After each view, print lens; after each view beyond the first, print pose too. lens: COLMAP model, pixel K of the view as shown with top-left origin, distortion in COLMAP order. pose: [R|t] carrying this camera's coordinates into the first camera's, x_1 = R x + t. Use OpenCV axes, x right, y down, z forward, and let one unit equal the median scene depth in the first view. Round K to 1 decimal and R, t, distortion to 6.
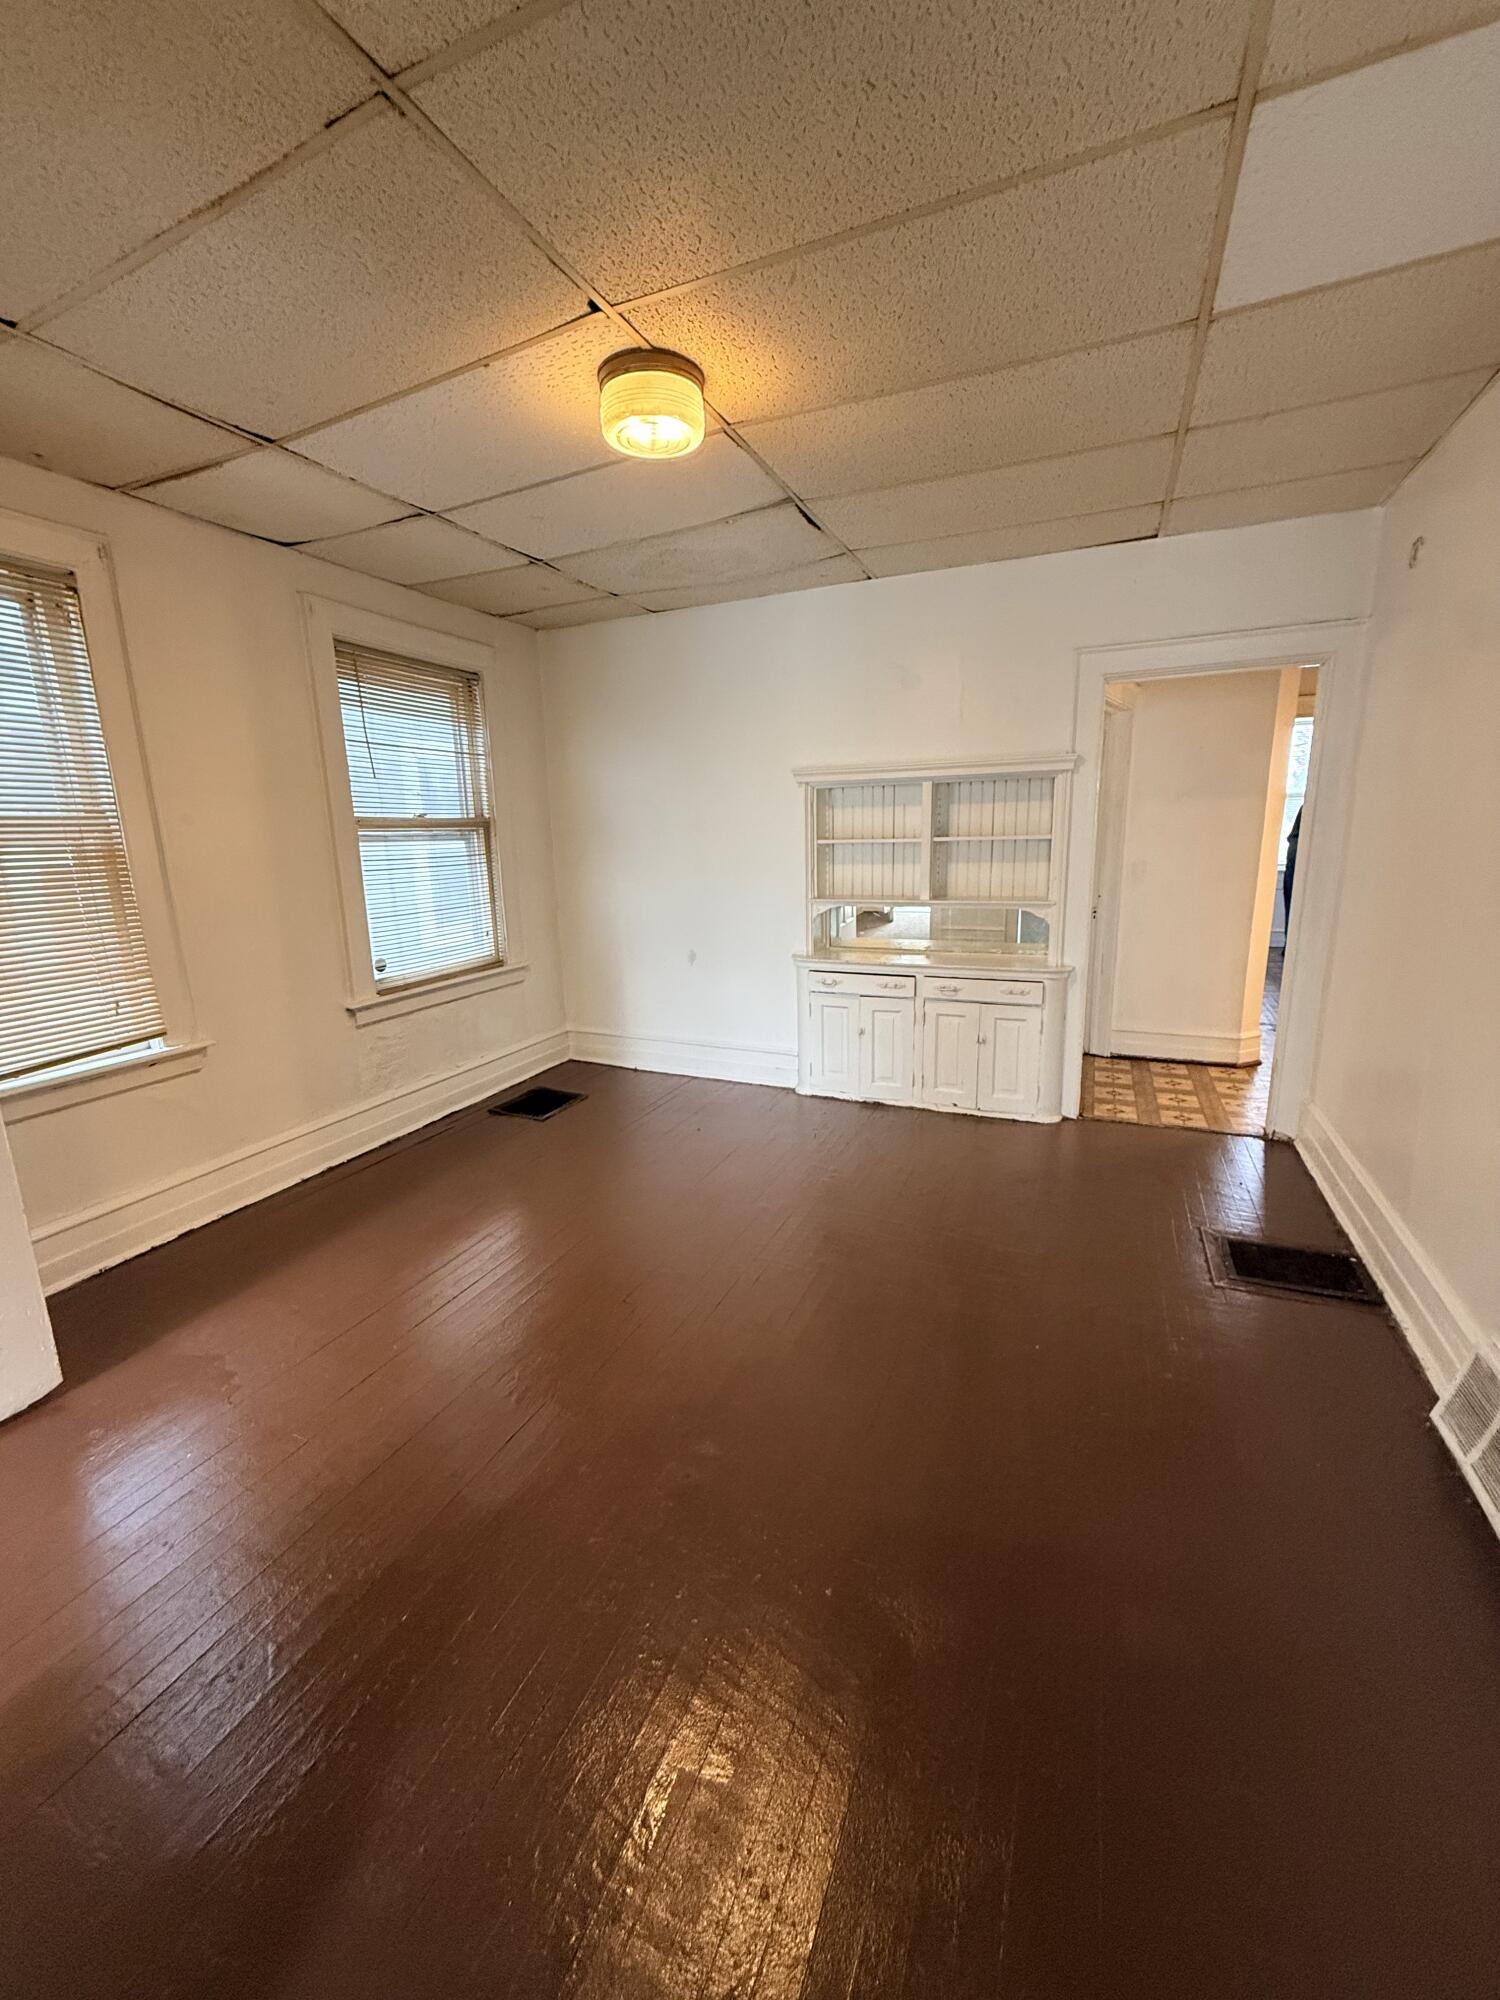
lens RADIAL K [[796.1, 0, 735.0], [0, 796.1, 1007.4], [0, 0, 1]] dist [0.001110, -0.000092]
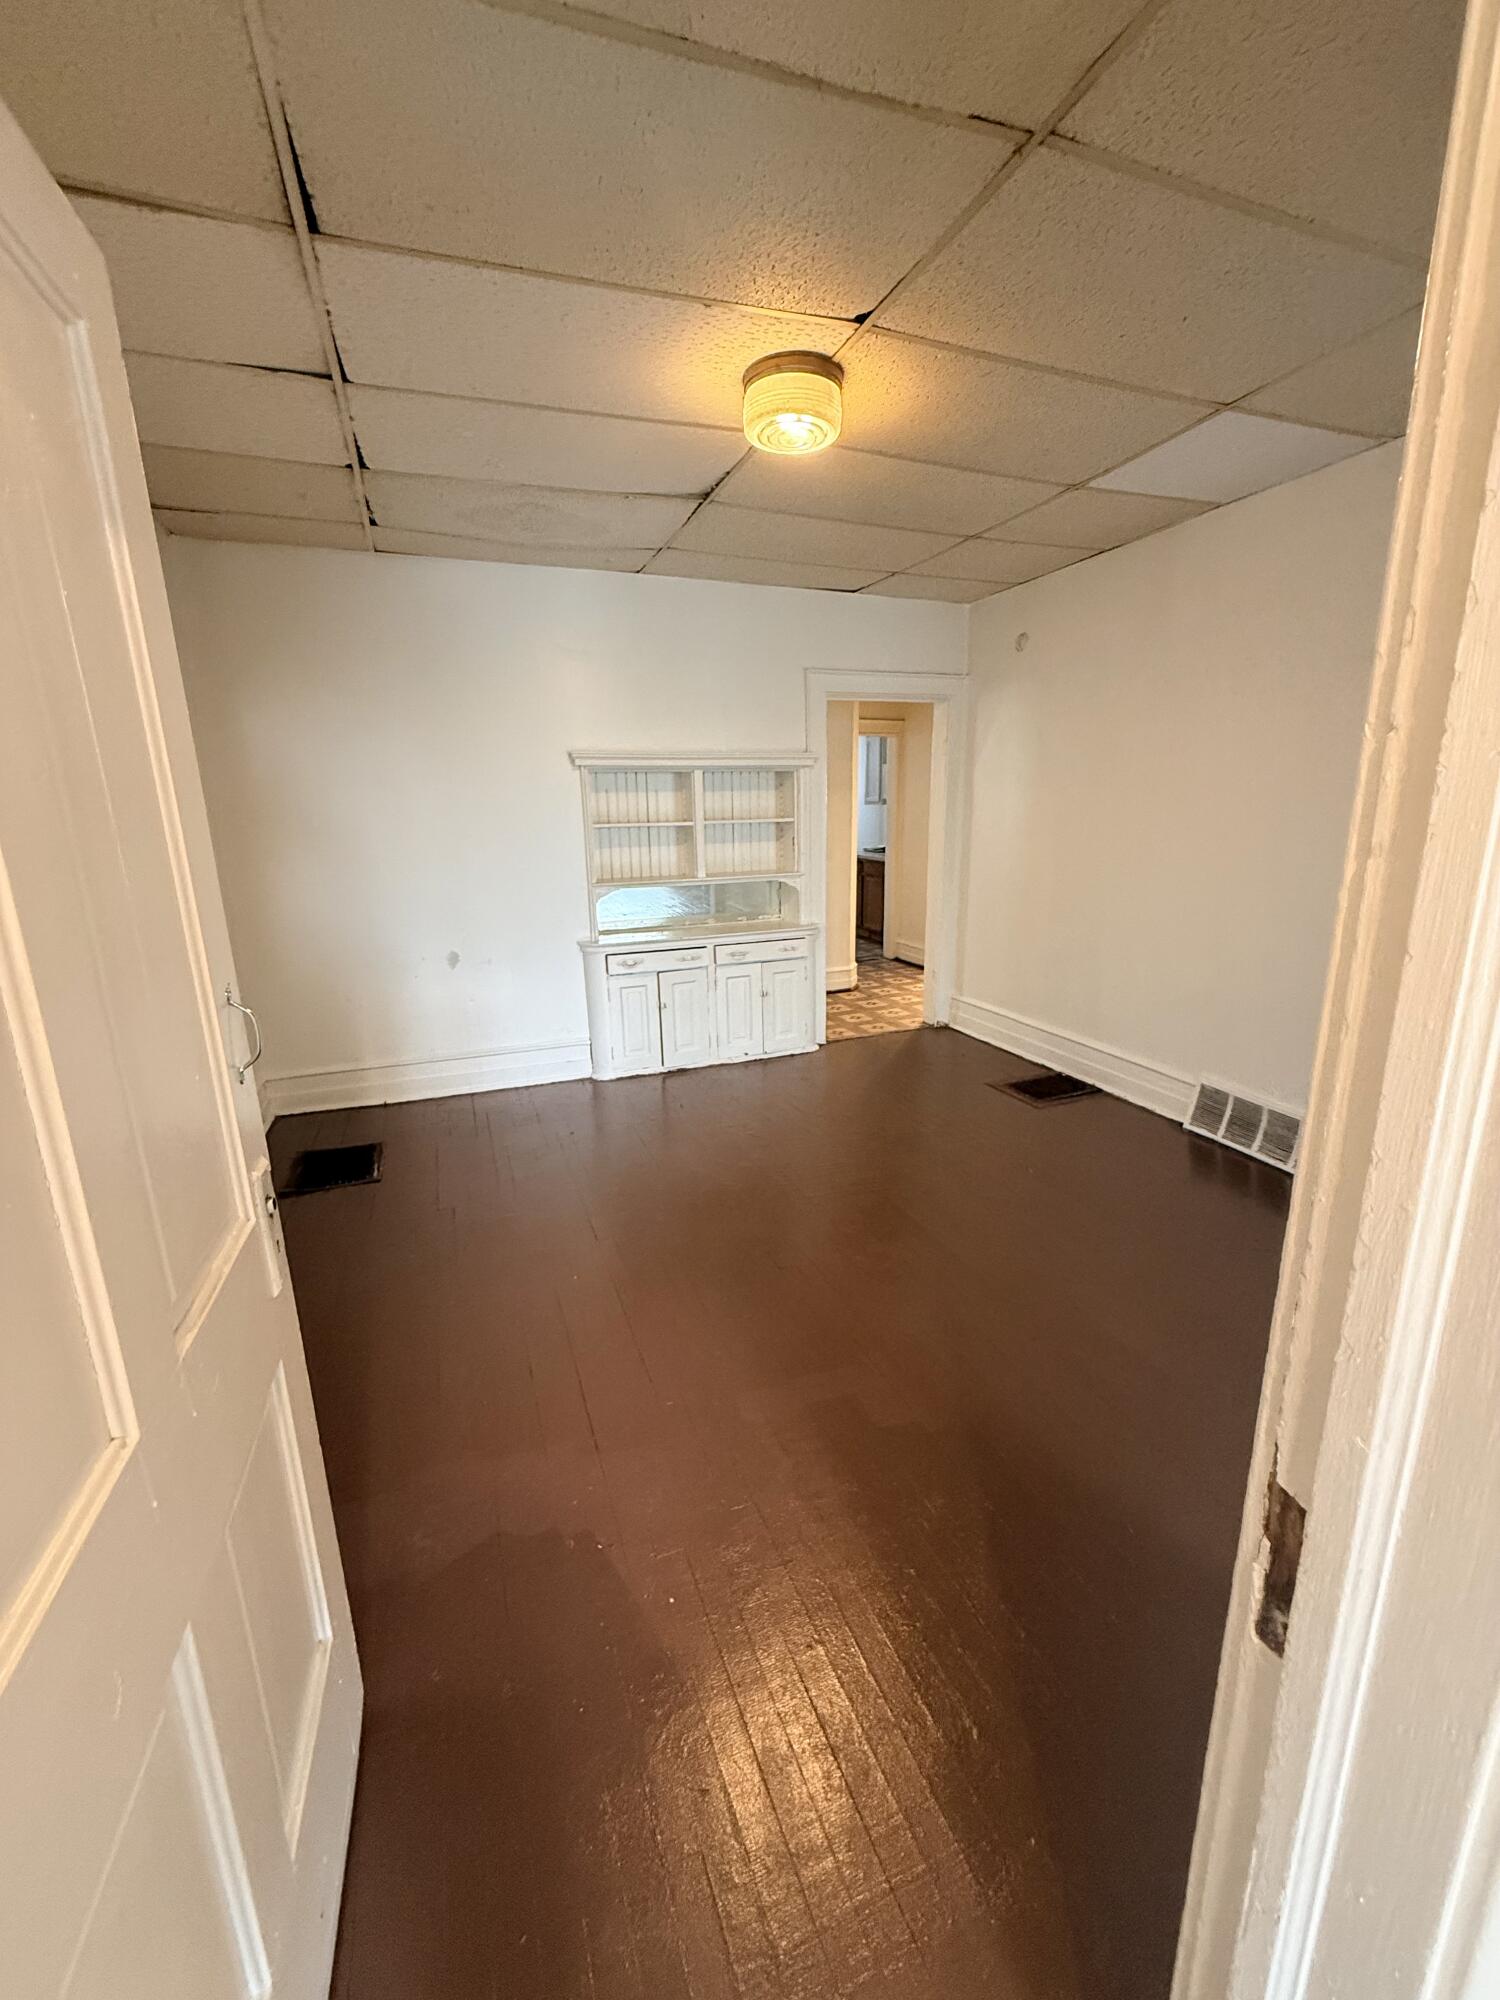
lens RADIAL K [[796.1, 0, 760.3], [0, 796.1, 1002.7], [0, 0, 1]] dist [0.001110, -0.000092]
pose [[0.702044, -0.160884, 0.693722, -0.502608], [0.158153, 0.985043, 0.068395, -0.026248], [-0.694350, 0.061697, 0.716988, 0.161921]]
